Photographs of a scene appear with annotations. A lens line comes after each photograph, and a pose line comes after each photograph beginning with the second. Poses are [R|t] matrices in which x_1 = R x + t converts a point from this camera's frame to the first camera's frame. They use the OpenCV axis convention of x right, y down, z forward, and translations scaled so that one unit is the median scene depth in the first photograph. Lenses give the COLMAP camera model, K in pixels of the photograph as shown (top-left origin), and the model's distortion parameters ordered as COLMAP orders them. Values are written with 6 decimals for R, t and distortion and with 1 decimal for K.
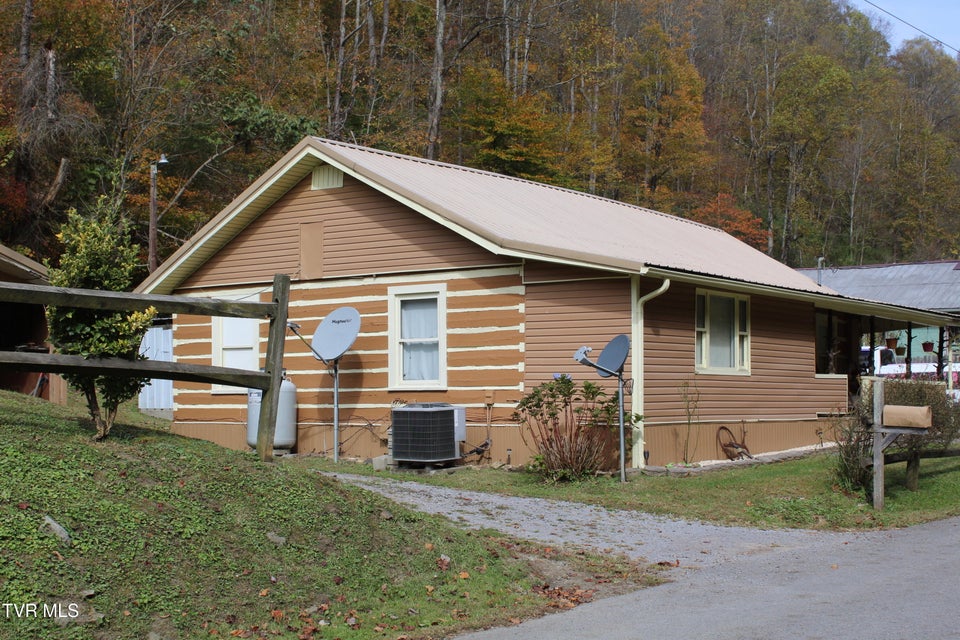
lens RADIAL K [[1339.0, 0, 480.0], [0, 1339.0, 320.0], [0, 0, 1]] dist [-0.028958, -0.024457]
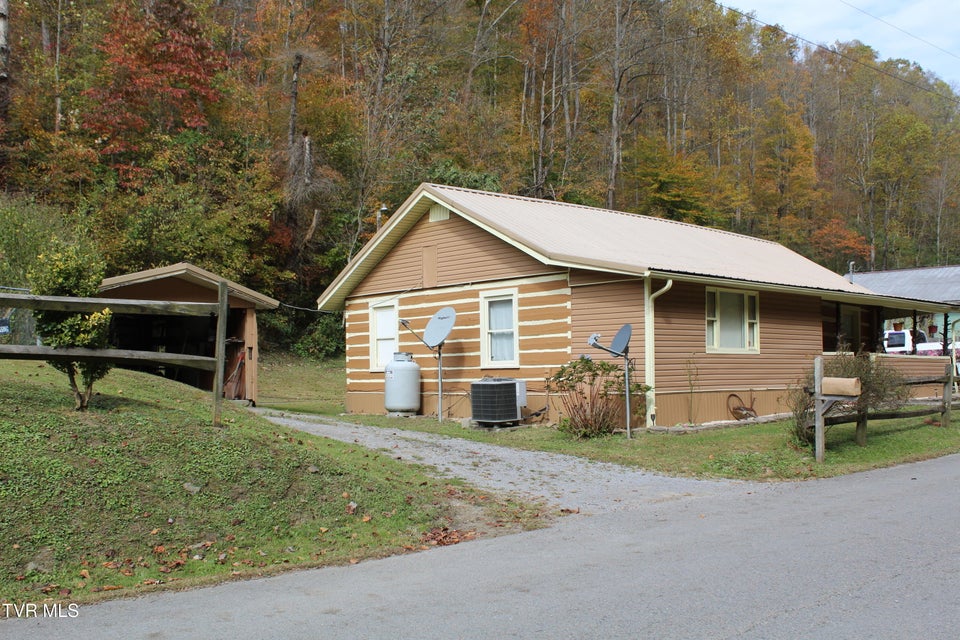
lens RADIAL K [[935.9, 0, 480.0], [0, 935.9, 320.0], [0, 0, 1]] dist [-0.116722, 0.091538]
pose [[0.979267, -0.019121, -0.201667, 0.123263], [0.019608, 0.999808, 0.000417, 0.003485], [0.201621, -0.004363, 0.979454, 0.080646]]
